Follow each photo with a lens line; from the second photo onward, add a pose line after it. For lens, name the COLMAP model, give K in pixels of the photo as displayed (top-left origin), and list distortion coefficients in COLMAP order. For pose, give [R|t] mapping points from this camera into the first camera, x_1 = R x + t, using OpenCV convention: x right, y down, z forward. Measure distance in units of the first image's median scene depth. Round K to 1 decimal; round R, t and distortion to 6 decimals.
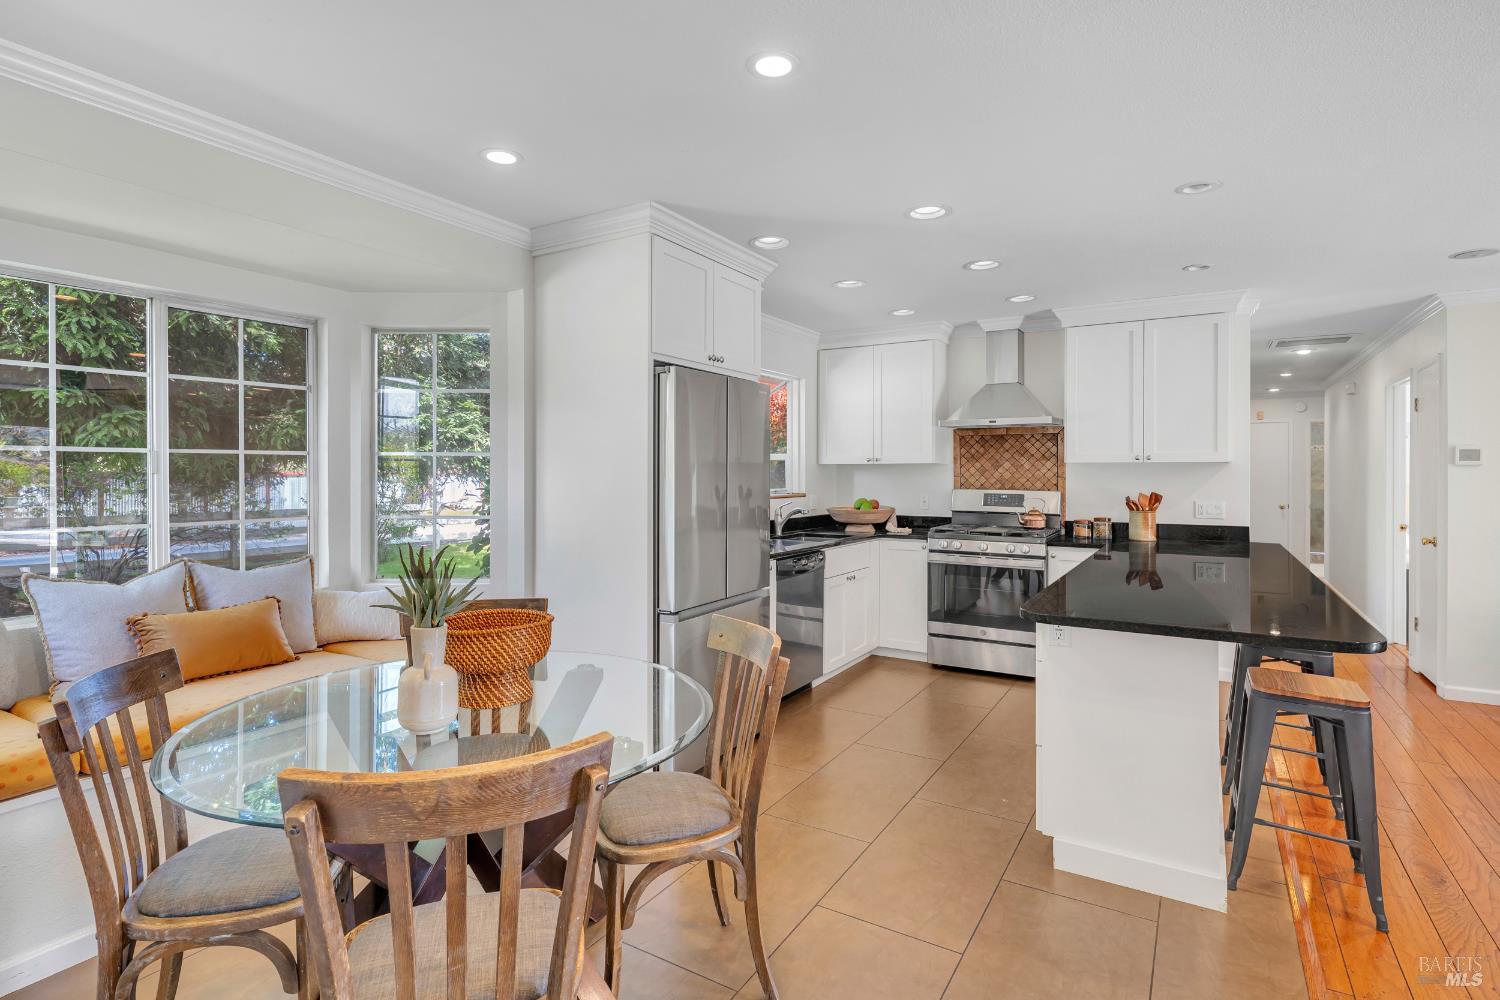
lens RADIAL K [[739.8, 0, 743.3], [0, 739.8, 487.1], [0, 0, 1]] dist [0.000532, -0.000762]
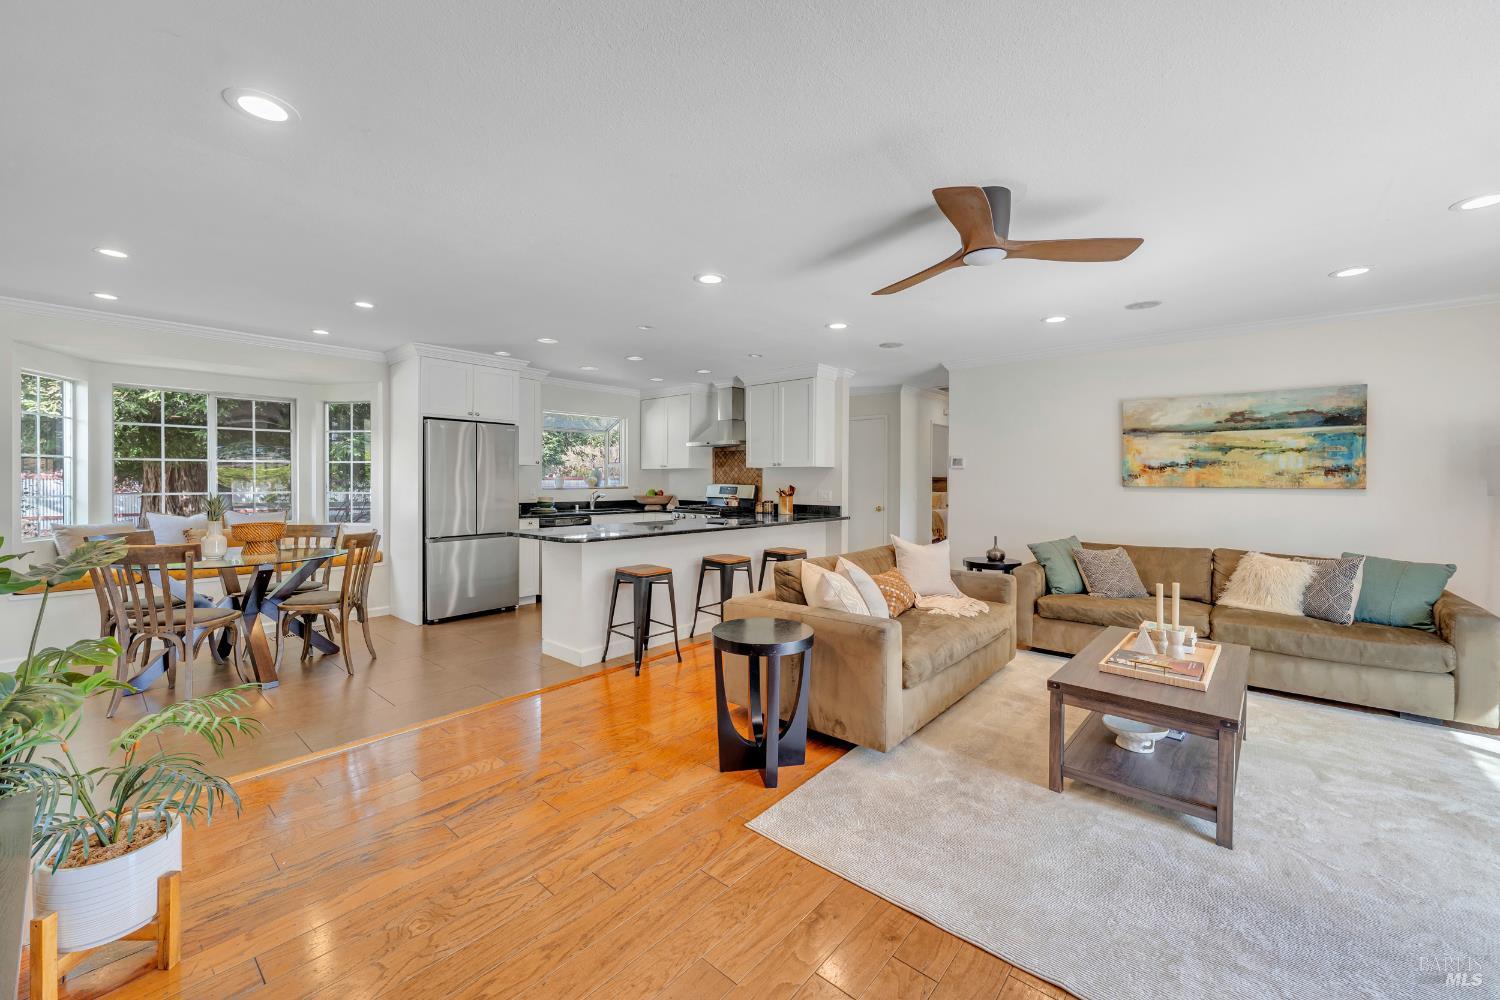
lens RADIAL K [[586.6, 0, 750.9], [0, 586.6, 487.4], [0, 0, 1]] dist [-0.000089, -0.000239]
pose [[0.987945, 0.004698, -0.154736, 0.628463], [-0.005756, 0.999963, -0.006392, 0.019574], [0.154700, 0.007206, 0.987935, -0.295416]]
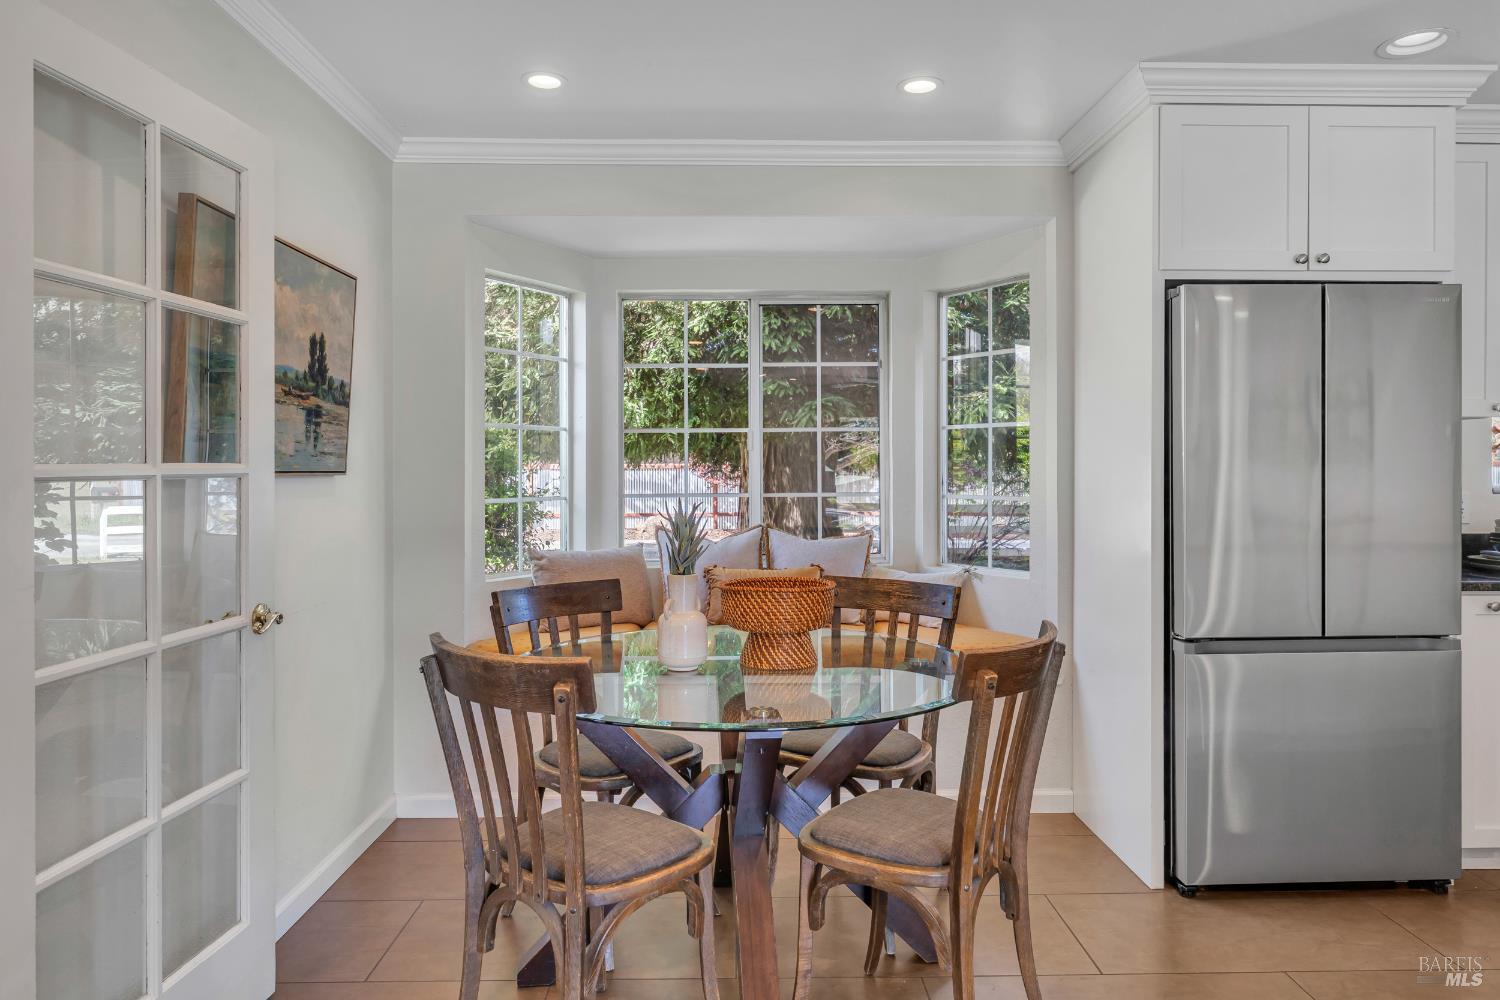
lens RADIAL K [[981.7, 0, 746.9], [0, 981.7, 470.4], [0, 0, 1]] dist [0.005618, 0.002173]
pose [[0.538257, 0.001279, -0.842780, 0.273608], [-0.012348, 0.999903, -0.006369, 0.013056], [0.842690, 0.013835, 0.538221, 0.090679]]
